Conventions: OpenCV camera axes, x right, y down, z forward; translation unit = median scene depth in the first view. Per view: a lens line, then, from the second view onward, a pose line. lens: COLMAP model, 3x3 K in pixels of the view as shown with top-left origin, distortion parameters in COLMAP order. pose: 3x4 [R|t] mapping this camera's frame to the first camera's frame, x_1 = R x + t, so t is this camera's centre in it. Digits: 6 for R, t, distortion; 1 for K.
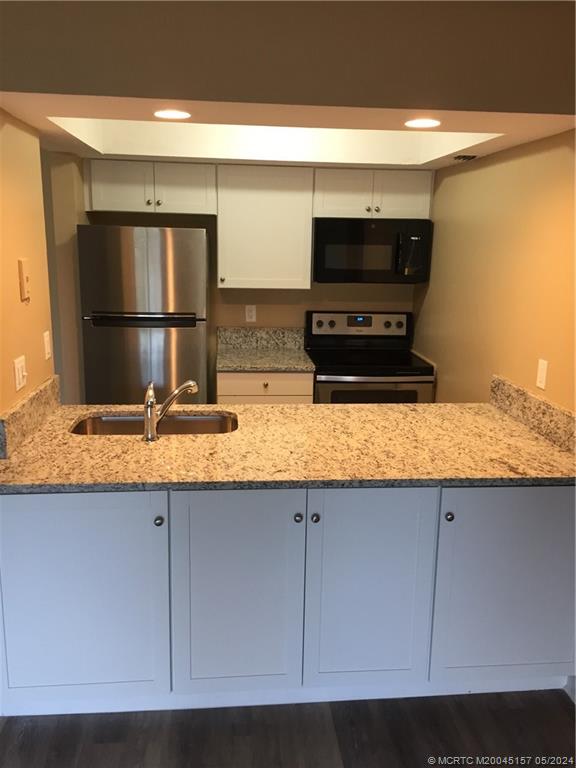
lens RADIAL K [[663.1, 0, 288.0], [0, 663.1, 384.0], [0, 0, 1]] dist [0.098061, -0.138806]
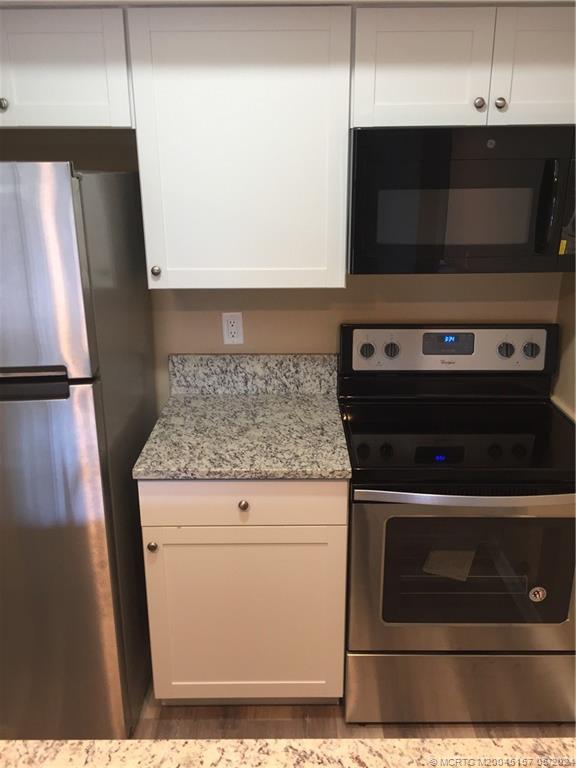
lens RADIAL K [[663.1, 0, 288.0], [0, 663.1, 384.0], [0, 0, 1]] dist [0.098061, -0.138806]
pose [[0.995182, 0.006805, -0.097804, 0.037526], [0.002746, 0.995262, 0.097188, -0.114161], [0.098002, -0.096988, 0.990449, 0.495354]]
